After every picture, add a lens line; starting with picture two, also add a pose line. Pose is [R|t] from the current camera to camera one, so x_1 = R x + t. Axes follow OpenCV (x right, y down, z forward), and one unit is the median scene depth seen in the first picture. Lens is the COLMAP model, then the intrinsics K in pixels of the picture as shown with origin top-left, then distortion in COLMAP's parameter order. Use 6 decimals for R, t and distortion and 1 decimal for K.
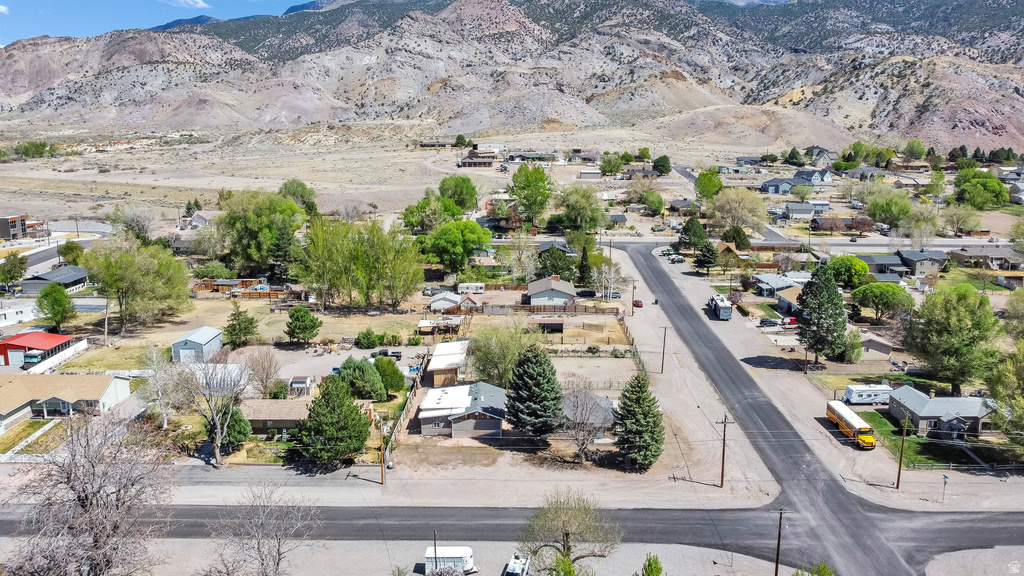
lens RADIAL K [[773.6, 0, 511.2], [0, 773.6, 285.3], [0, 0, 1]] dist [0.001773, -0.001192]
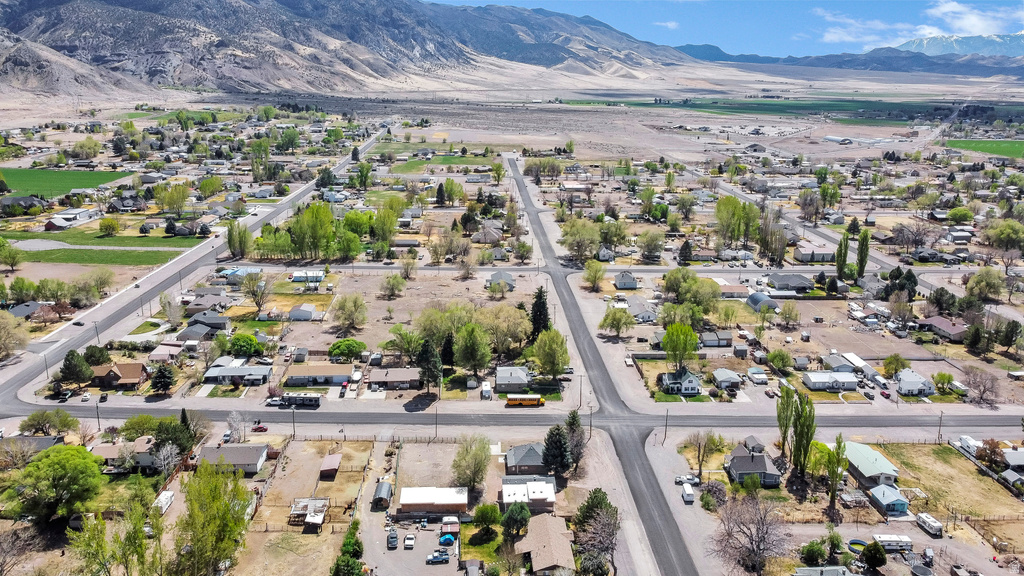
lens RADIAL K [[773.6, 0, 511.2], [0, 773.6, 285.3], [0, 0, 1]] dist [0.001773, -0.001192]
pose [[-0.067204, -0.260695, 0.963079, -0.836958], [0.187713, 0.944721, 0.268824, -0.380499], [-0.979922, 0.198849, -0.014553, 0.545612]]
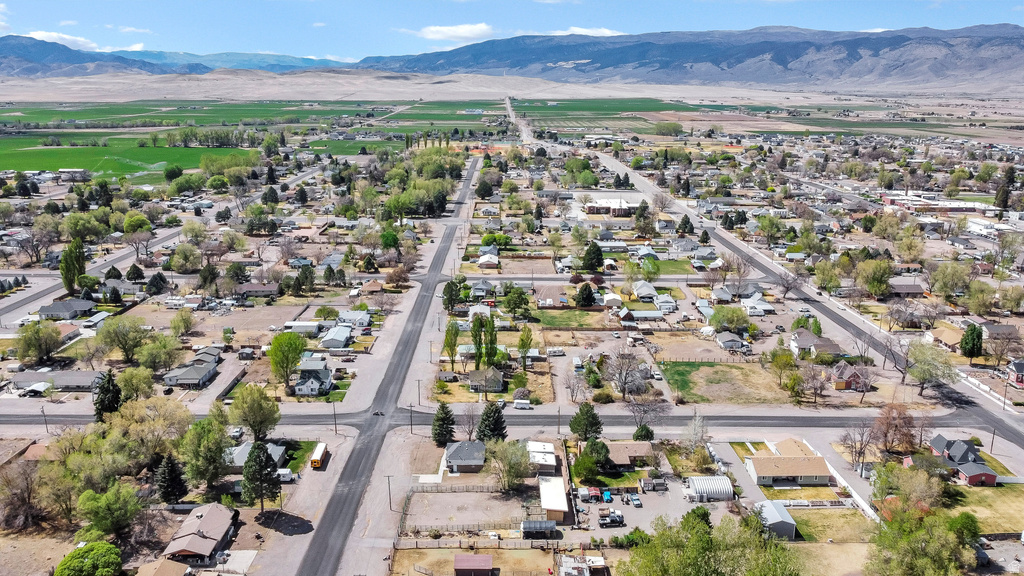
lens RADIAL K [[773.6, 0, 511.2], [0, 773.6, 285.3], [0, 0, 1]] dist [0.001773, -0.001192]
pose [[-0.999522, 0.005015, -0.030504, 0.020067], [-0.008779, 0.900072, 0.435652, -0.536660], [0.029641, 0.435712, -0.899598, 1.352889]]
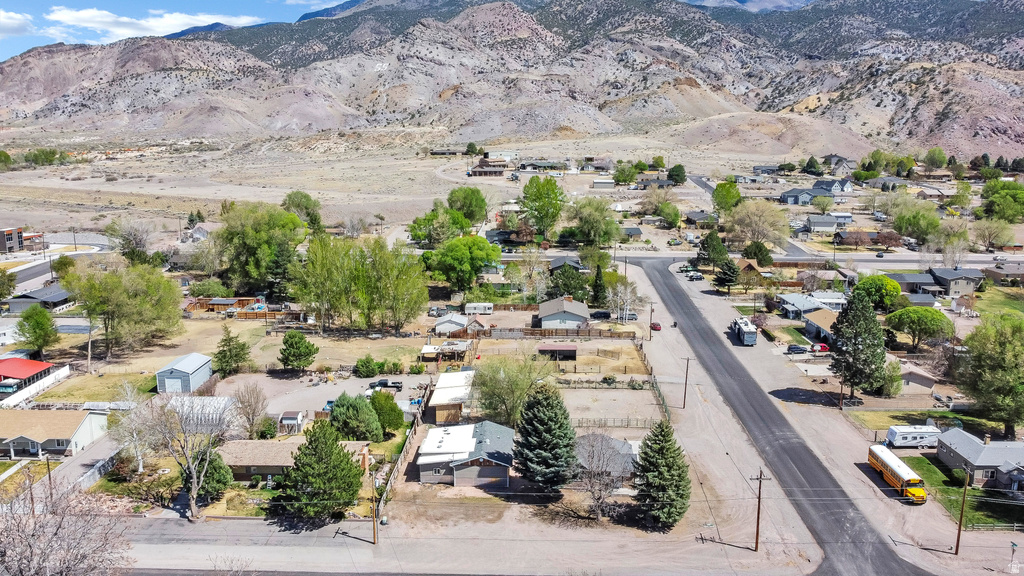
lens RADIAL K [[773.6, 0, 511.2], [0, 773.6, 285.3], [0, 0, 1]] dist [0.001773, -0.001192]
pose [[0.999883, 0.003246, -0.014923, 0.001773], [-0.003363, 0.999964, -0.007854, -0.016579], [0.014897, 0.007903, 0.999858, 0.050453]]
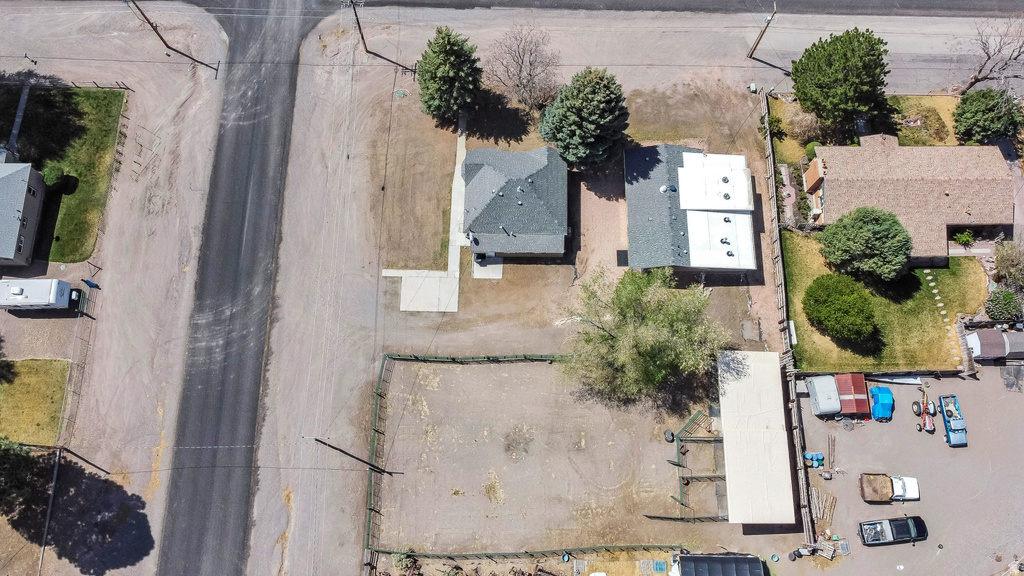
lens RADIAL K [[773.6, 0, 511.2], [0, 773.6, 285.3], [0, 0, 1]] dist [0.001773, -0.001192]
pose [[-0.999723, 0.010146, -0.021244, 0.060066], [-0.020347, 0.081492, 0.996466, -0.280071], [0.011841, 0.996622, -0.081263, 0.625288]]
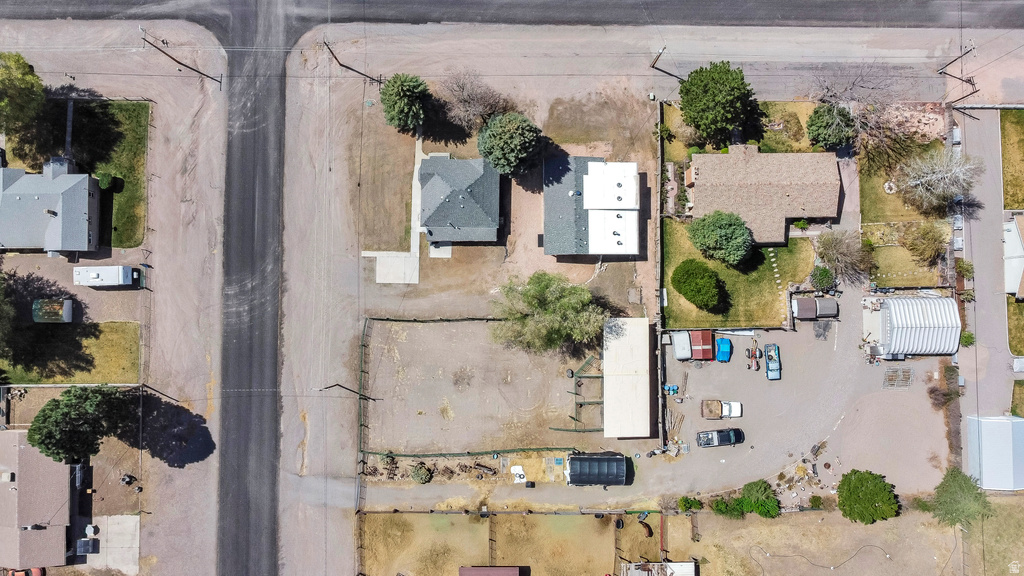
lens RADIAL K [[773.6, 0, 511.2], [0, 773.6, 285.3], [0, 0, 1]] dist [0.001773, -0.001192]
pose [[-0.999715, 0.019968, -0.013052, 0.024475], [-0.016366, -0.175994, 0.984255, -0.404375], [0.017357, 0.984189, 0.176271, 0.521370]]
